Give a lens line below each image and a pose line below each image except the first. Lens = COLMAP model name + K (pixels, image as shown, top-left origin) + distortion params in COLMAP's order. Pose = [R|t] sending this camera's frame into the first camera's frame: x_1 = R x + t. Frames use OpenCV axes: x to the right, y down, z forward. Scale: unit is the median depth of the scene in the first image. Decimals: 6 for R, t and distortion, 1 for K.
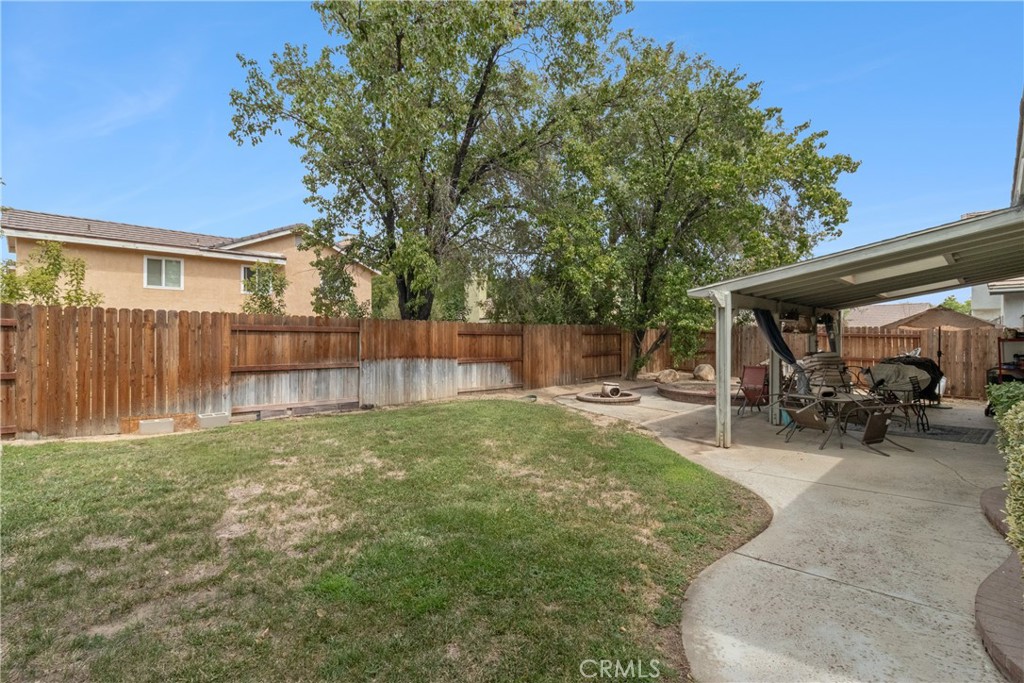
lens RADIAL K [[480.0, 0, 519.5], [0, 480.0, 337.6], [0, 0, 1]] dist [-0.000907, -0.000226]
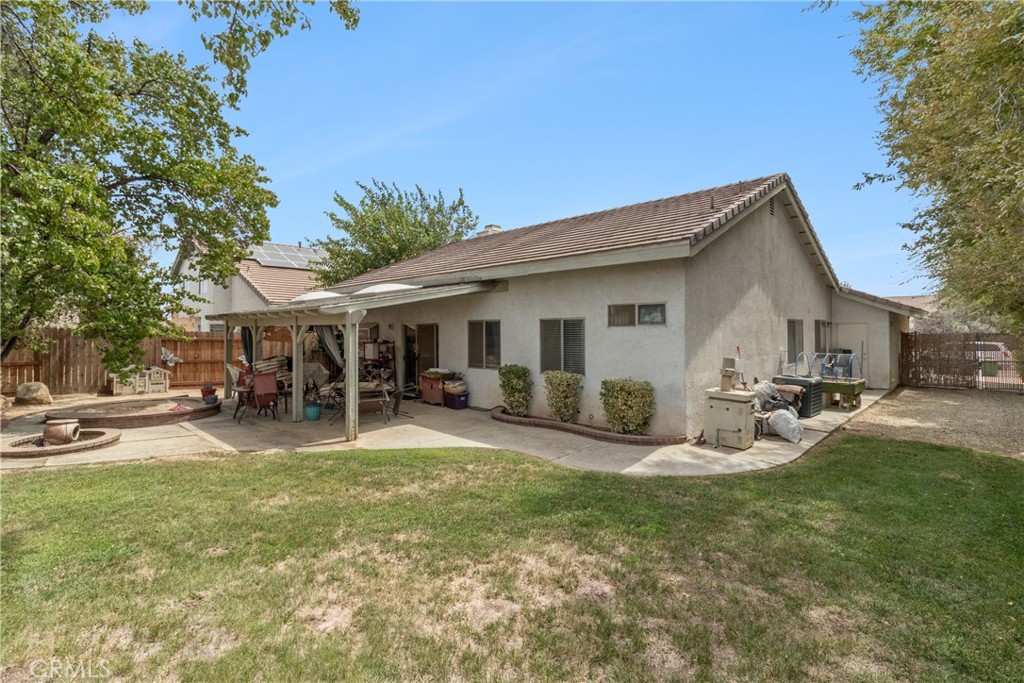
lens RADIAL K [[480.0, 0, 515.2], [0, 480.0, 331.8], [0, 0, 1]] dist [-0.000907, -0.000226]
pose [[-0.027415, -0.002658, 0.999621, -1.274626], [0.002457, 0.999993, 0.002727, -0.074916], [-0.999621, 0.002530, -0.027408, 0.991570]]
